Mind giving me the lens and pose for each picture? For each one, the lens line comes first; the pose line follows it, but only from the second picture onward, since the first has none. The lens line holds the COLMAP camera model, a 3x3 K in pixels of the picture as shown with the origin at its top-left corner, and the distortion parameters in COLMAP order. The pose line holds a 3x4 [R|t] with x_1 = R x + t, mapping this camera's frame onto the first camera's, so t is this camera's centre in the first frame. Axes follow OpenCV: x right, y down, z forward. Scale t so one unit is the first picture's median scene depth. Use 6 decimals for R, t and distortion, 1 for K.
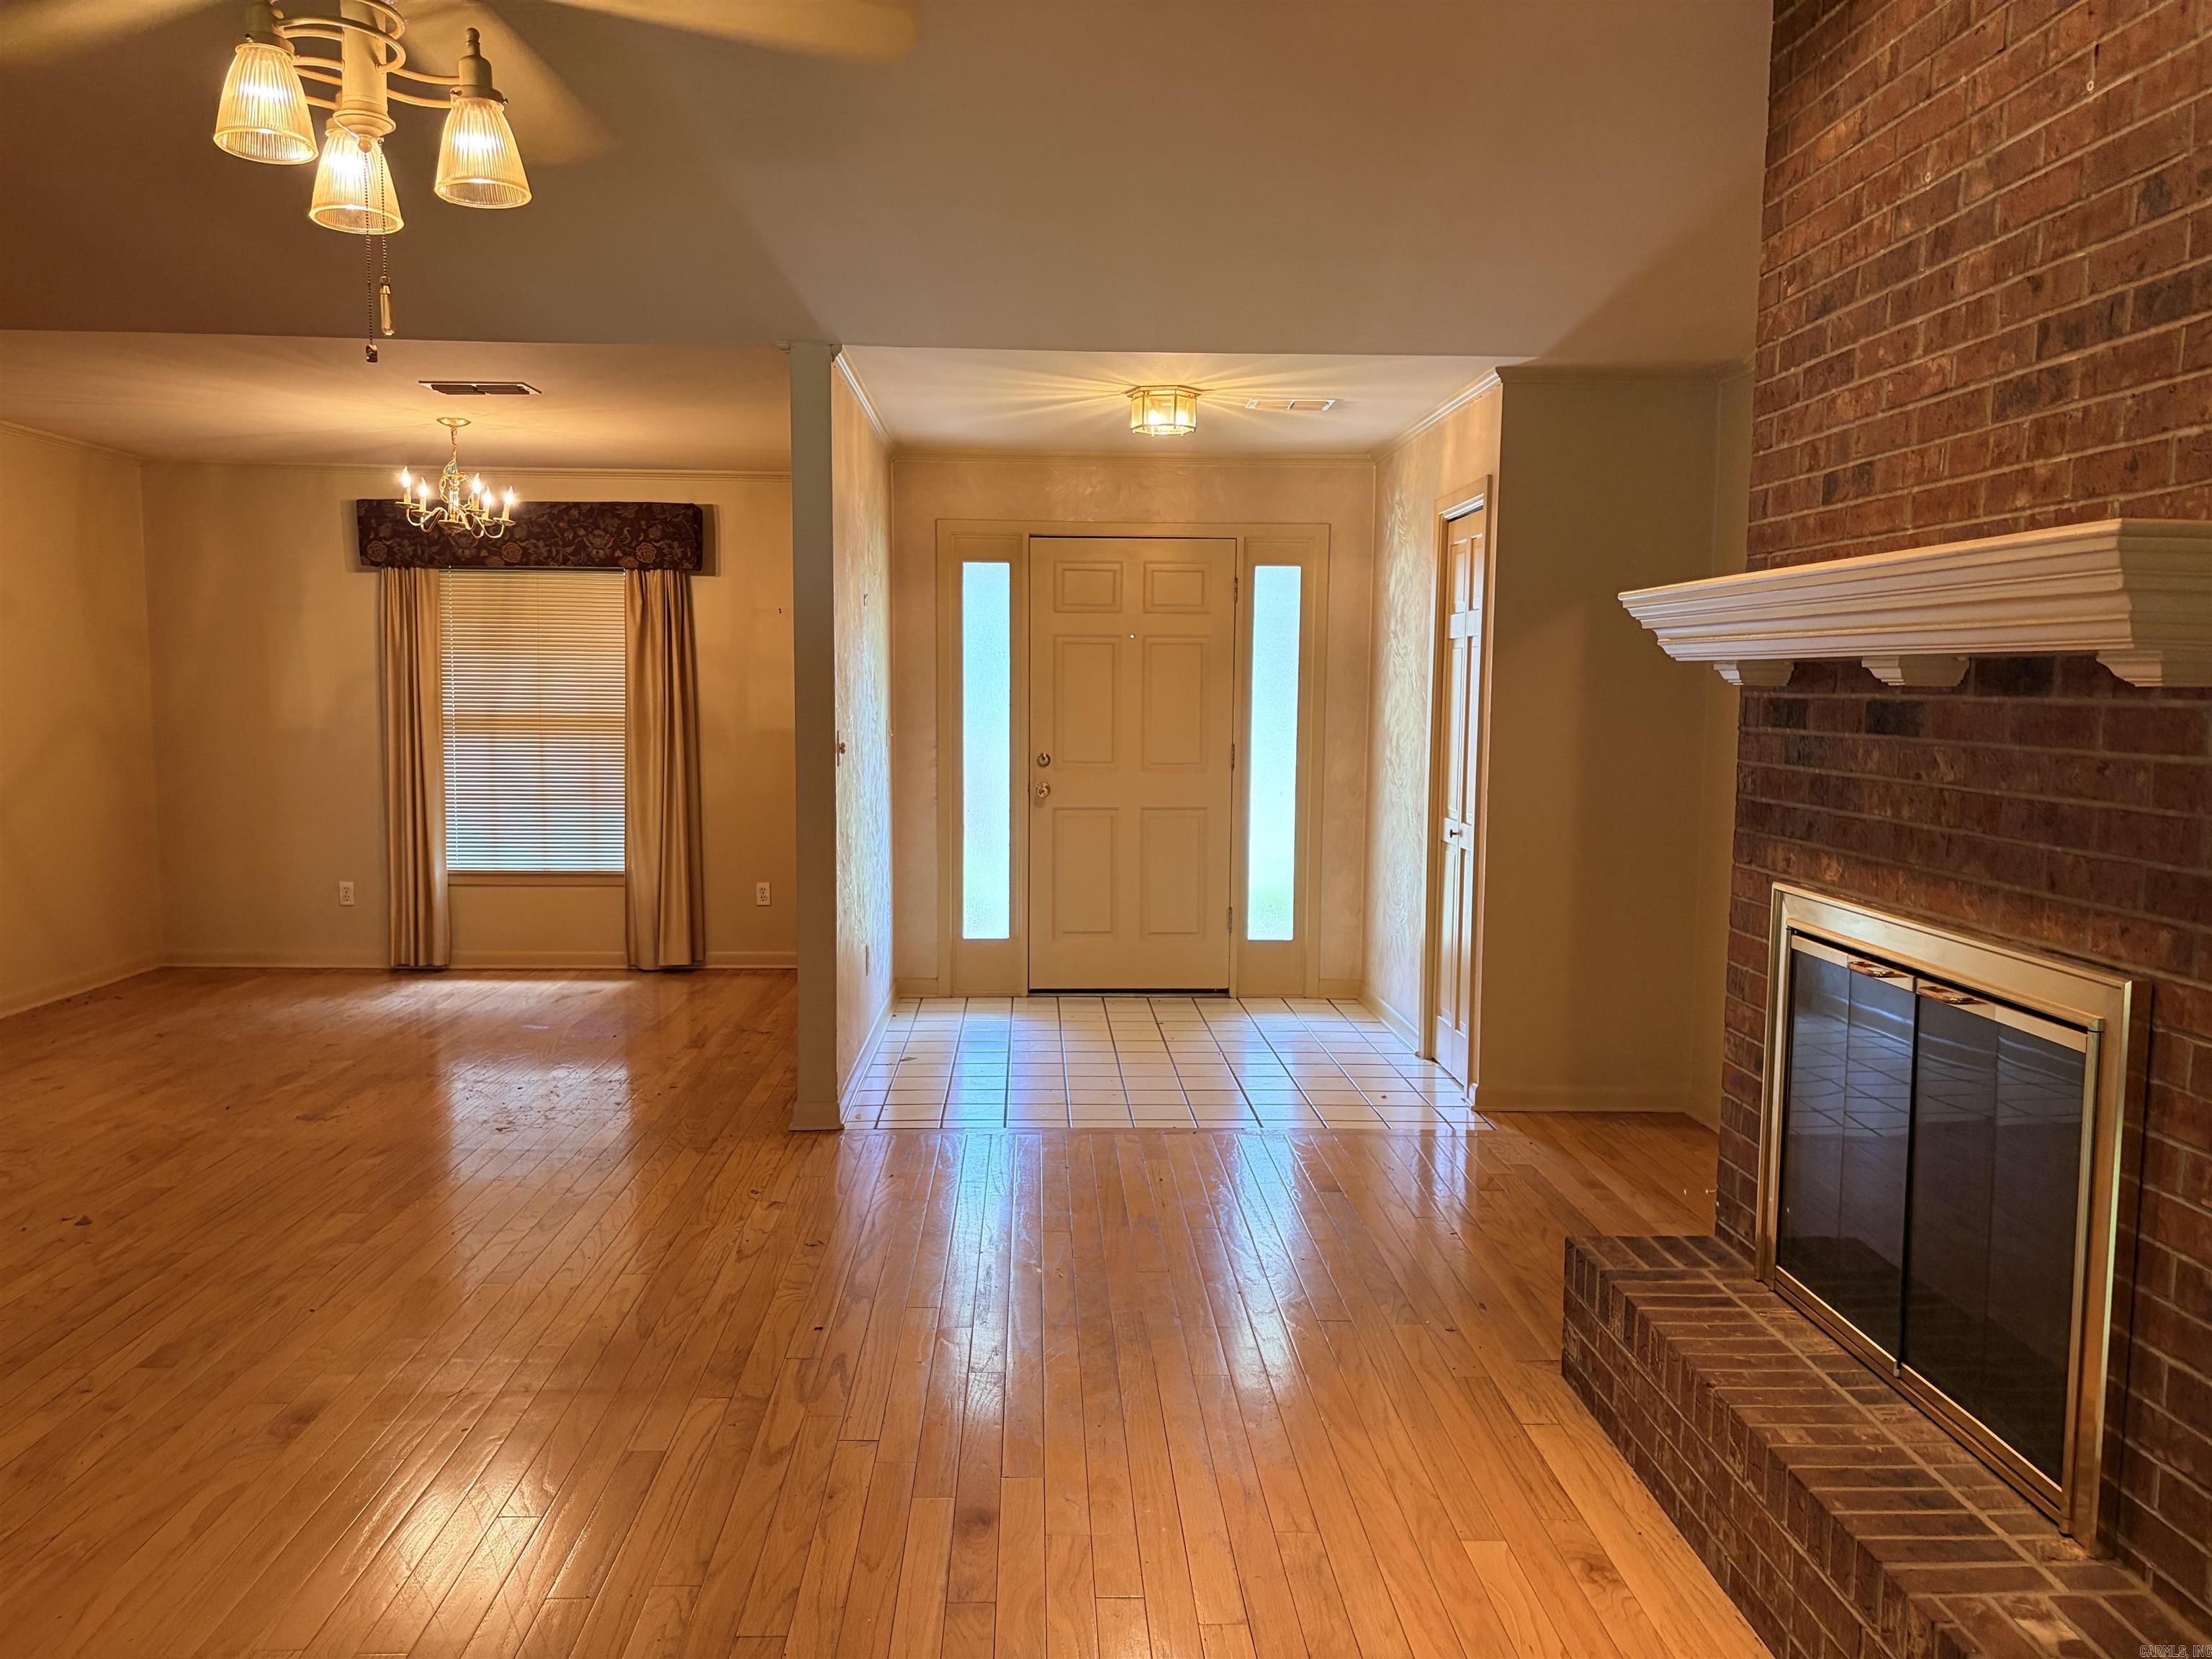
lens RADIAL K [[1662.4, 0, 1125.9], [0, 1662.4, 868.7], [0, 0, 1]] dist [0.027238, -0.027223]
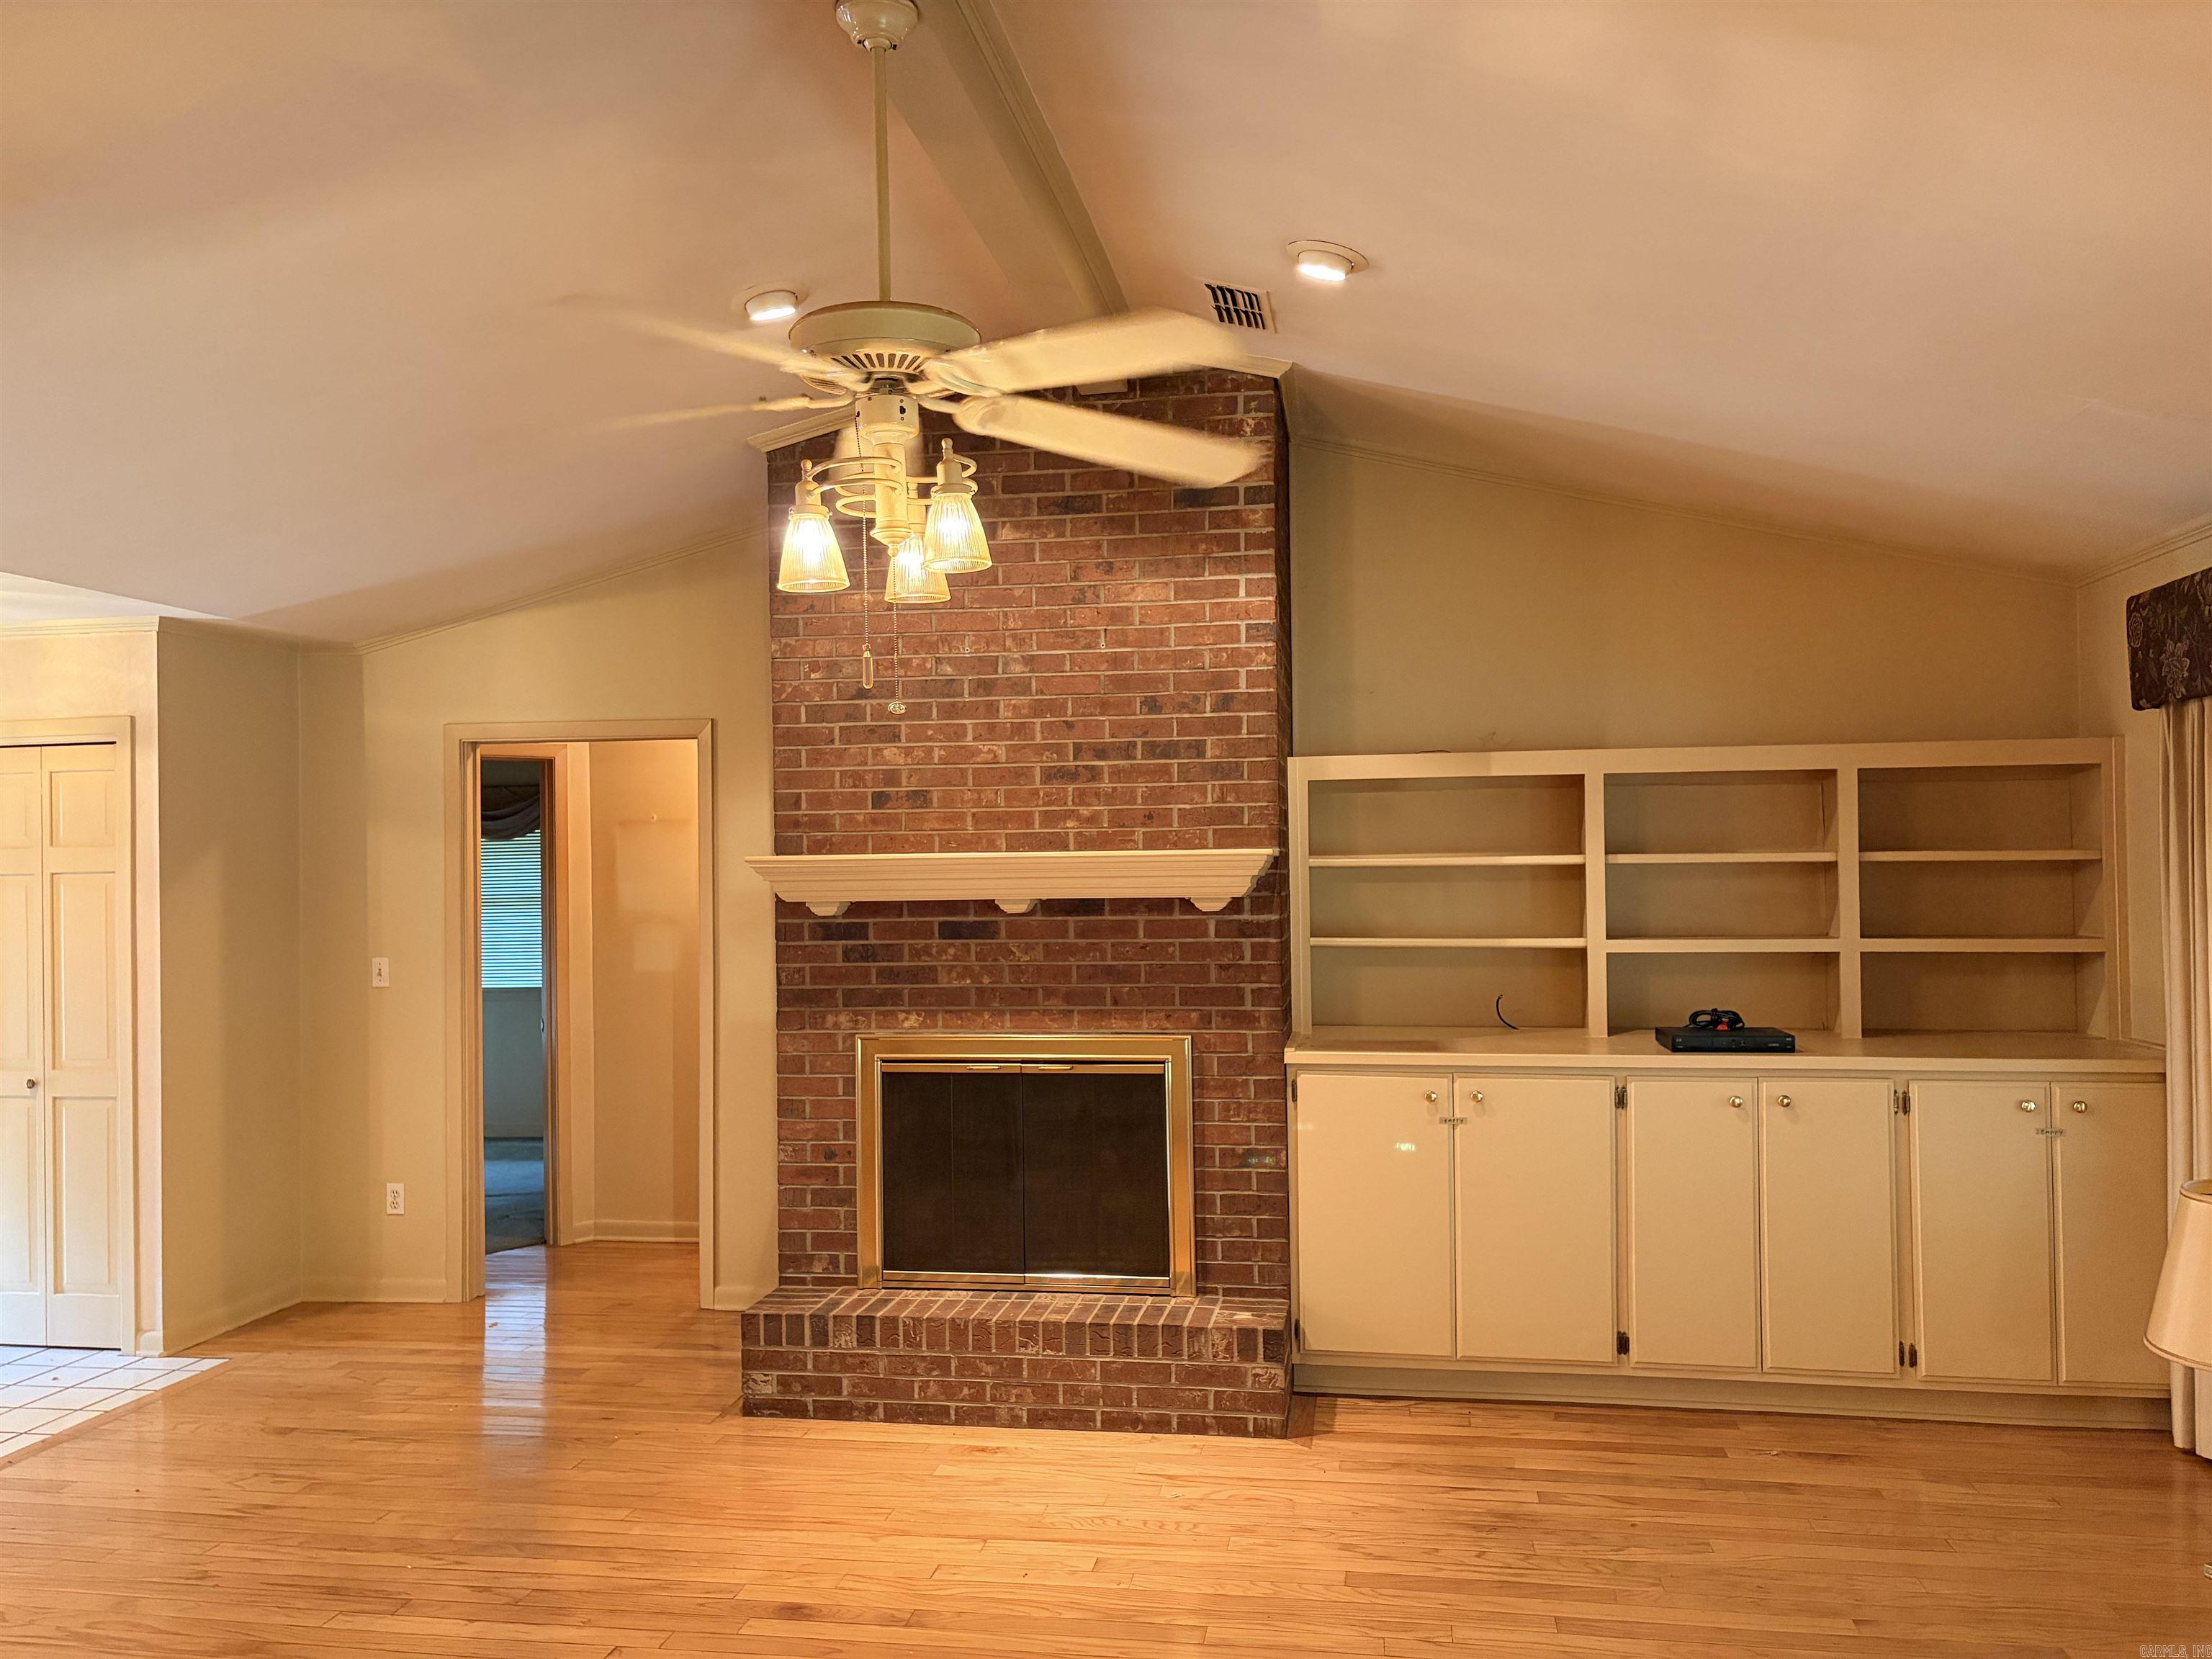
lens RADIAL K [[1662.4, 0, 1107.2], [0, 1662.4, 826.6], [0, 0, 1]] dist [0.027238, -0.027223]
pose [[0.210044, 0.007425, 0.977664, -1.414979], [0.126455, 0.991365, -0.034697, -0.130685], [-0.969480, 0.130918, 0.207292, 0.492744]]
